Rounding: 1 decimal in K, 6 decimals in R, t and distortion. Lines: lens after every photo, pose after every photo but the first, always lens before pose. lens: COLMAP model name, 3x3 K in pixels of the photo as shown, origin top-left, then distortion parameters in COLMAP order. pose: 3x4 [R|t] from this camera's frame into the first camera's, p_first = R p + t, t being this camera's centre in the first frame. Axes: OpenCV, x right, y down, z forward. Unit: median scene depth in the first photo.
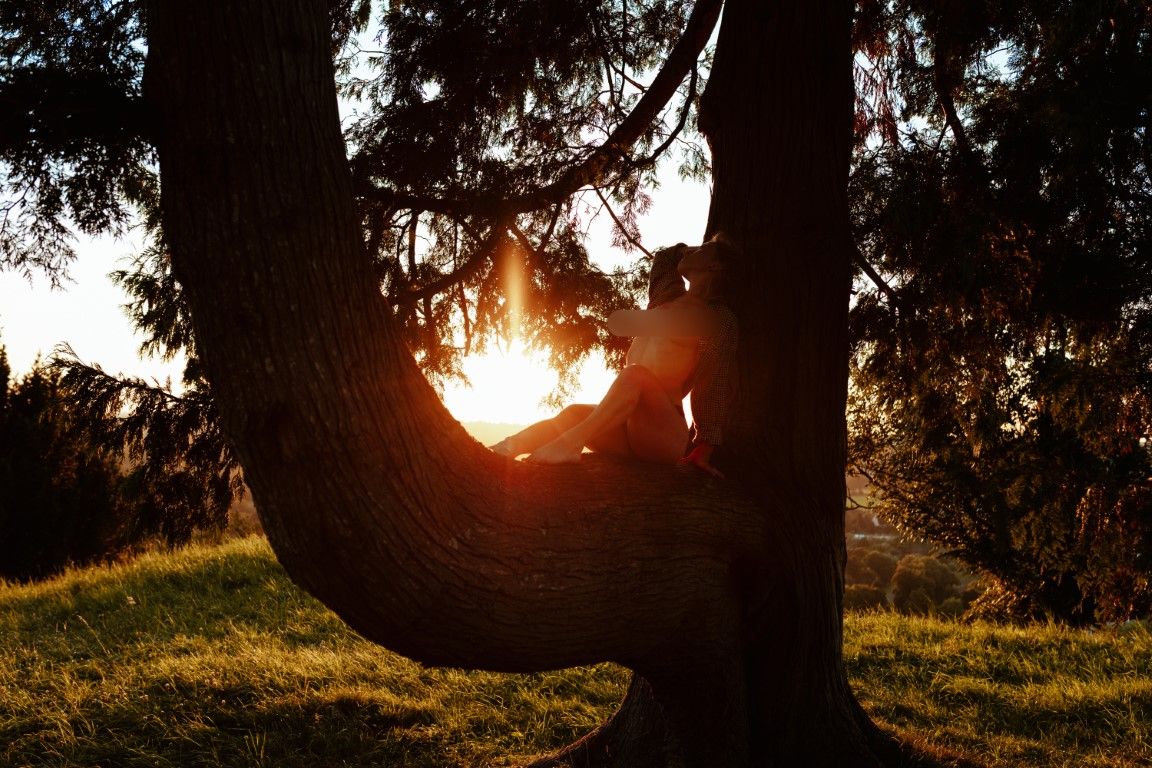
lens RADIAL K [[1035.1, 0, 577.1], [0, 1035.1, 380.7], [0, 0, 1]] dist [0.004369, 0.033818]
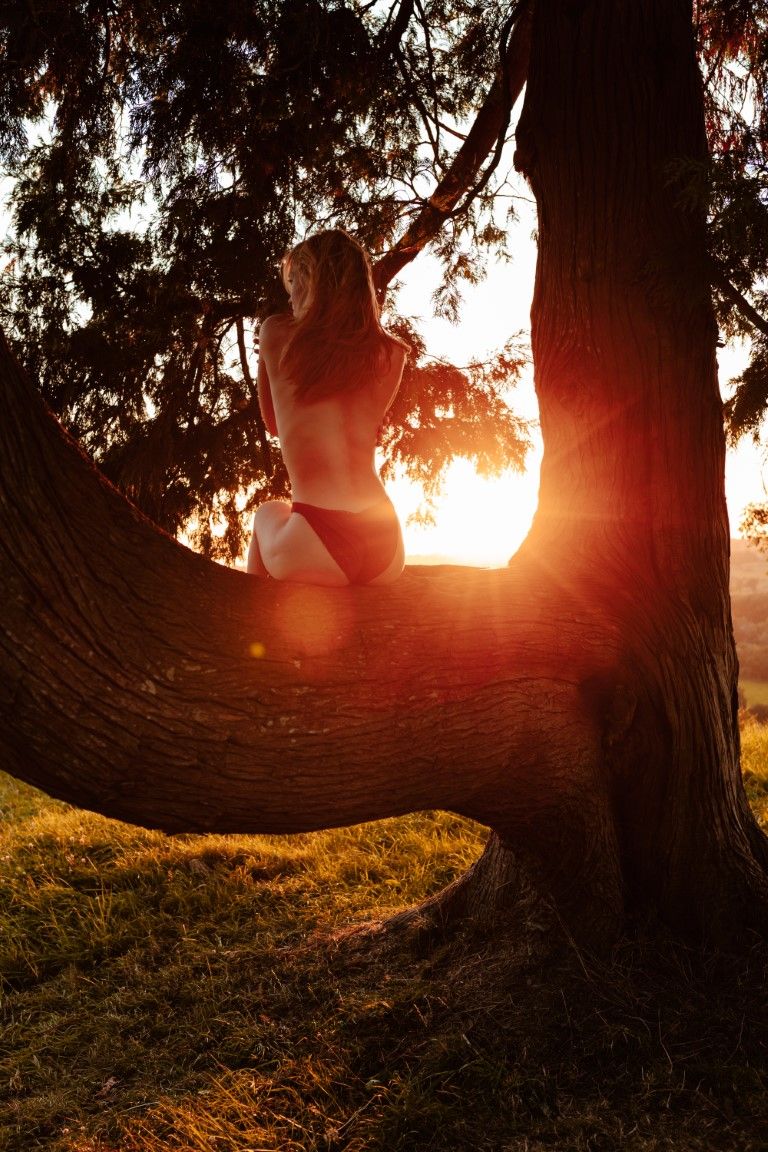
lens RADIAL K [[1035.1, 0, 382.5], [0, 1035.1, 580.4], [0, 0, 1]] dist [0.004369, 0.033818]
pose [[0.986385, -0.080213, -0.143561, 0.156645], [0.089755, 0.994077, 0.061269, 0.037290], [0.137796, -0.073321, 0.987743, 0.212553]]
